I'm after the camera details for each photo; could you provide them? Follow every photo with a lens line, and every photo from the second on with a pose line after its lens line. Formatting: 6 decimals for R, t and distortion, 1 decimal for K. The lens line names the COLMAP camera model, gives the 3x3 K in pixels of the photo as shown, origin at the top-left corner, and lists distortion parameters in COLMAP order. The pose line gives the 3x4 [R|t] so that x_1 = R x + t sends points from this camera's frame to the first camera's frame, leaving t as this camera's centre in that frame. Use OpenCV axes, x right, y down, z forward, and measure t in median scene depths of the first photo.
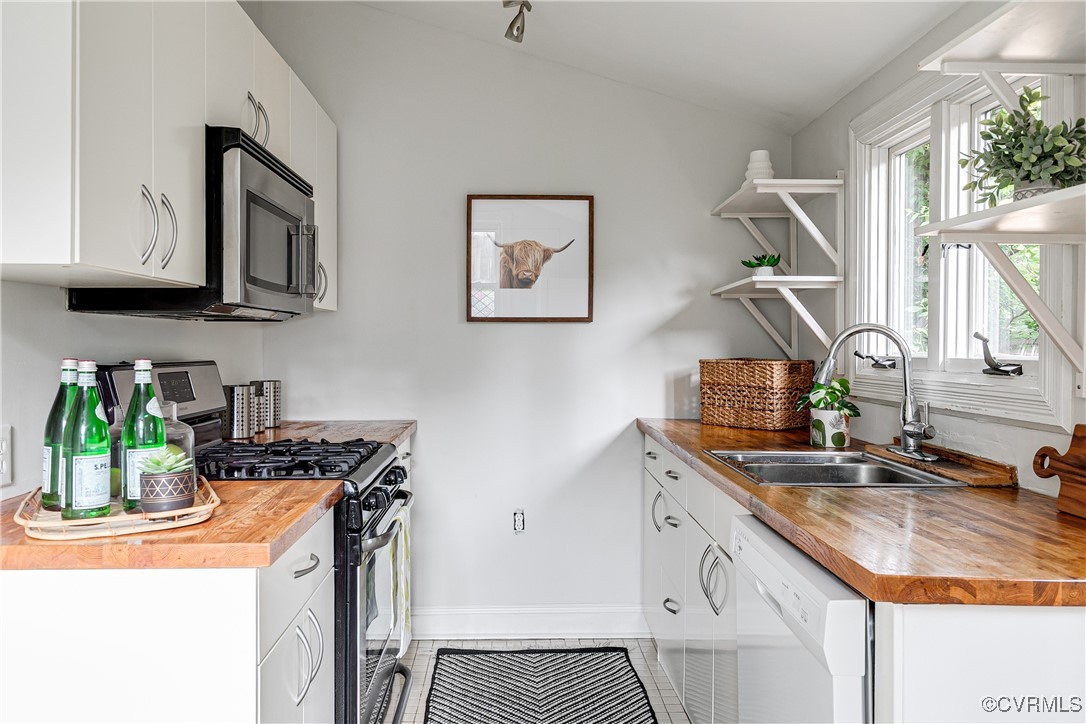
lens RADIAL K [[849.1, 0, 539.6], [0, 849.1, 335.7], [0, 0, 1]] dist [0.004741, 0.004304]
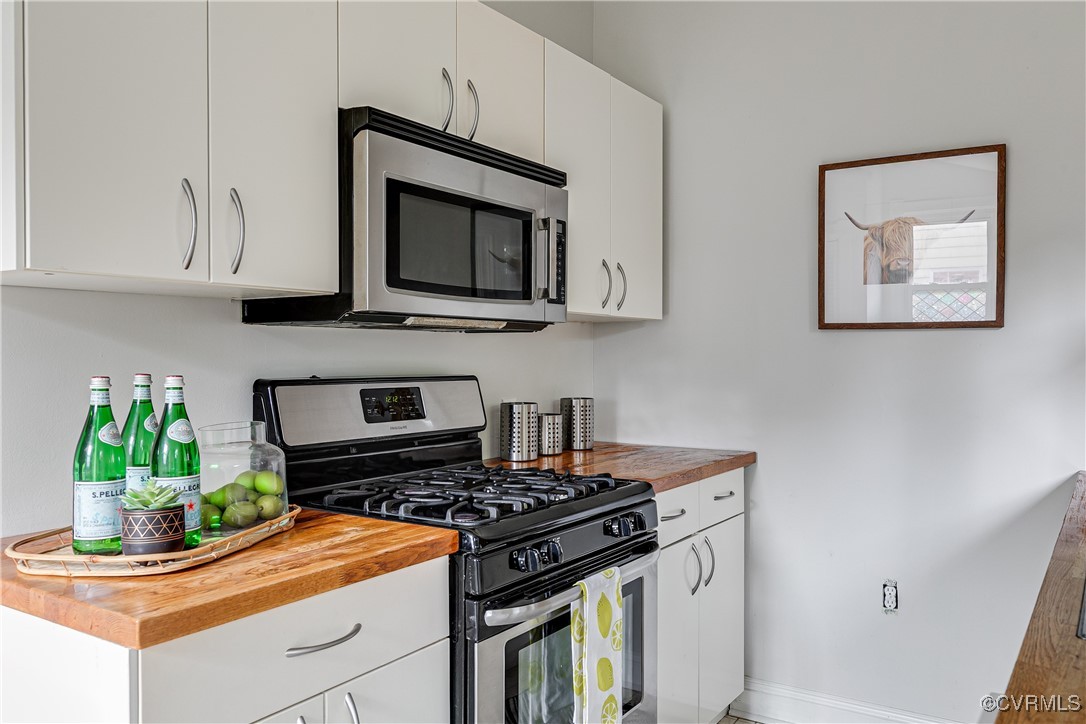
lens RADIAL K [[852.8, 0, 543.0], [0, 852.8, 362.0], [0, 0, 1]] dist [0.002733, 0.002356]
pose [[0.817781, 0.006871, -0.575489, 0.206252], [0.002658, 0.999873, 0.015715, 0.000199], [0.575524, -0.014381, 0.817659, 0.284529]]
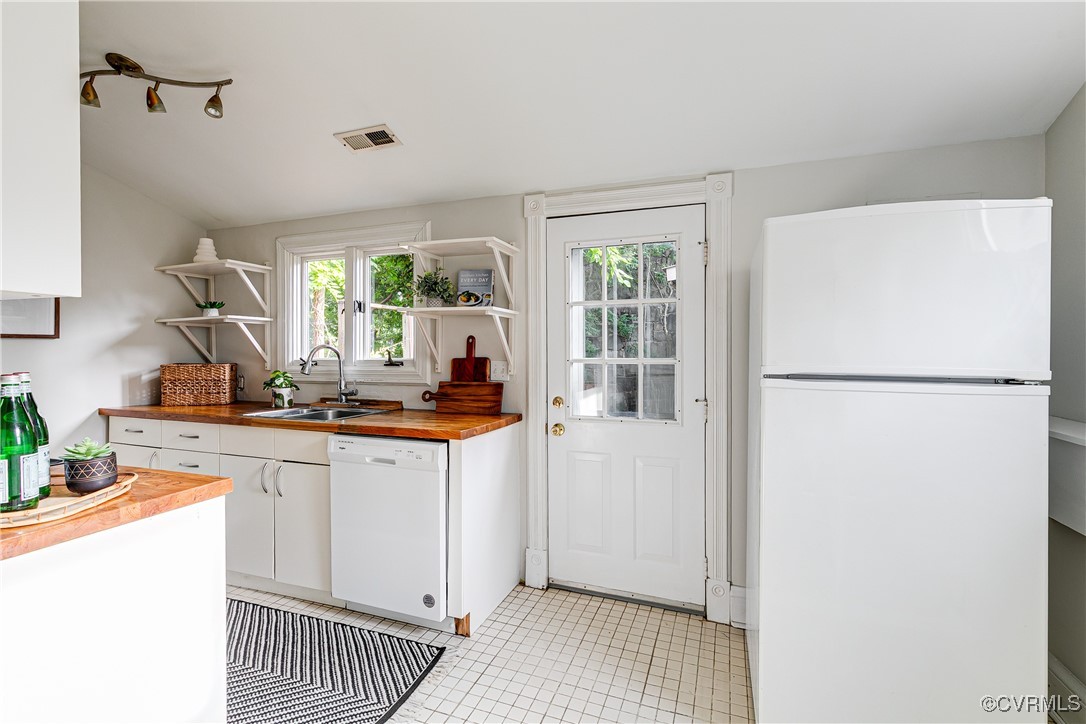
lens RADIAL K [[486.2, 0, 537.4], [0, 486.2, 364.7], [0, 0, 1]] dist [0.001094, -0.000376]
pose [[0.378334, -0.028542, 0.925229, -0.469172], [-0.004794, 0.999451, 0.032792, -0.005535], [-0.925657, -0.016842, 0.377989, 0.043719]]
